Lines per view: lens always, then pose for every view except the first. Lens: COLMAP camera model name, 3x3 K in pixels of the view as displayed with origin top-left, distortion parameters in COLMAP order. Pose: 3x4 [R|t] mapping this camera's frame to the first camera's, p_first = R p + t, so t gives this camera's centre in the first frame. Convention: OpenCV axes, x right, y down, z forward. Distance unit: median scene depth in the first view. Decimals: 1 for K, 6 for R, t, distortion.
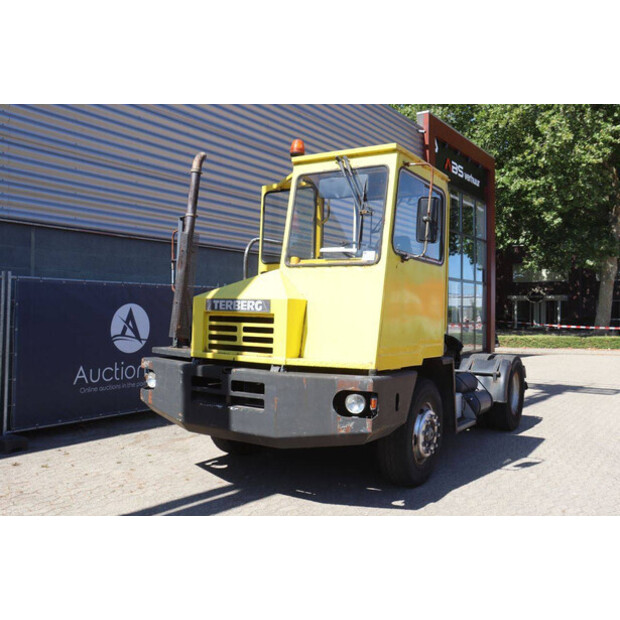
lens RADIAL K [[599.9, 0, 310.0], [0, 599.9, 310.0], [0, 0, 1]] dist [-0.074384, 0.011727]
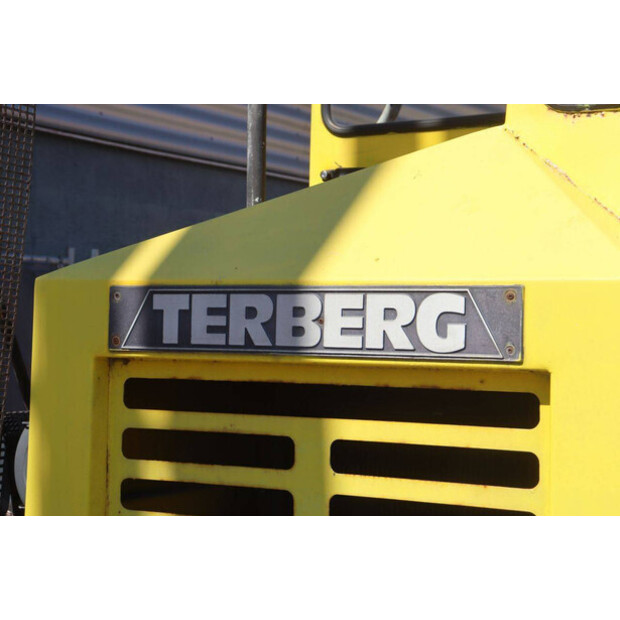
lens RADIAL K [[1298.7, 0, 310.0], [0, 1298.7, 310.0], [0, 0, 1]] dist [0.344606, 0.178085]
pose [[0.997951, -0.007531, 0.063545, -0.140611], [0.008417, 0.999871, -0.013692, -0.005799], [-0.063433, 0.014199, 0.997885, 0.605198]]
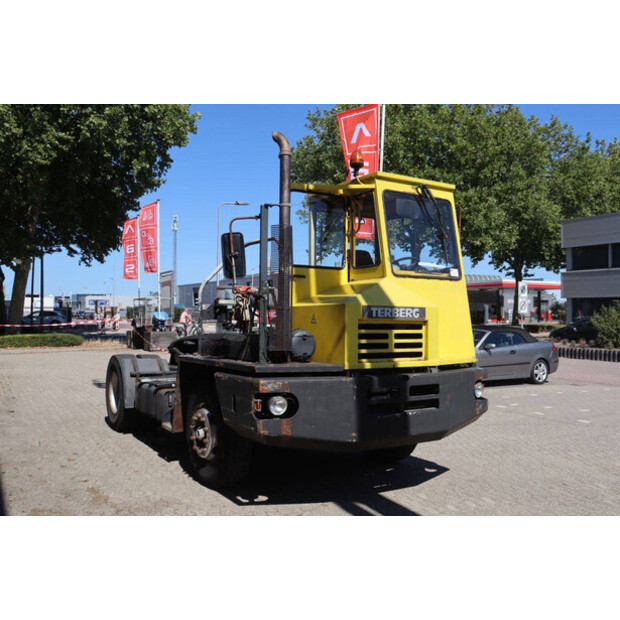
lens RADIAL K [[599.9, 0, 310.0], [0, 599.9, 310.0], [0, 0, 1]] dist [-0.074384, 0.011727]
pose [[0.432023, -0.002375, 0.901859, -1.075765], [-0.002914, 0.999988, 0.004030, -0.015867], [-0.901858, -0.004369, 0.432011, 0.680993]]
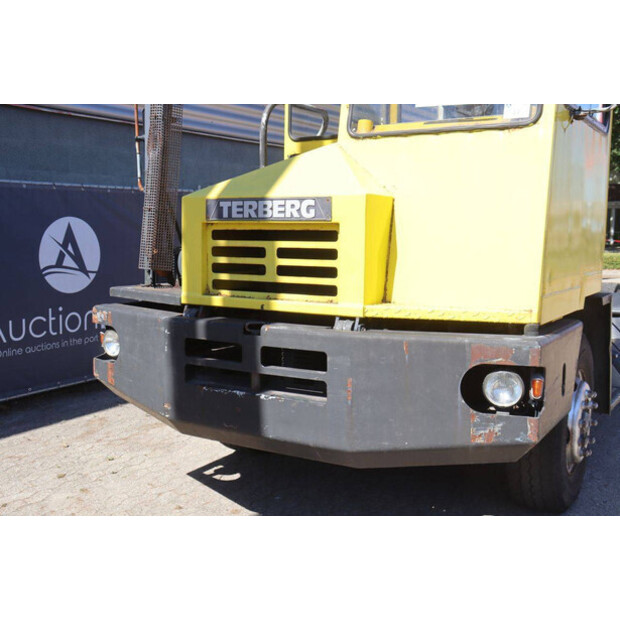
lens RADIAL K [[722.3, 0, 308.4], [0, 722.3, 301.7], [0, 0, 1]] dist [0.000752, 0.019148]
pose [[0.999498, -0.021681, 0.023094, -0.098161], [0.019220, 0.994607, 0.101923, 0.009346], [-0.025179, -0.101428, 0.994524, 0.328016]]
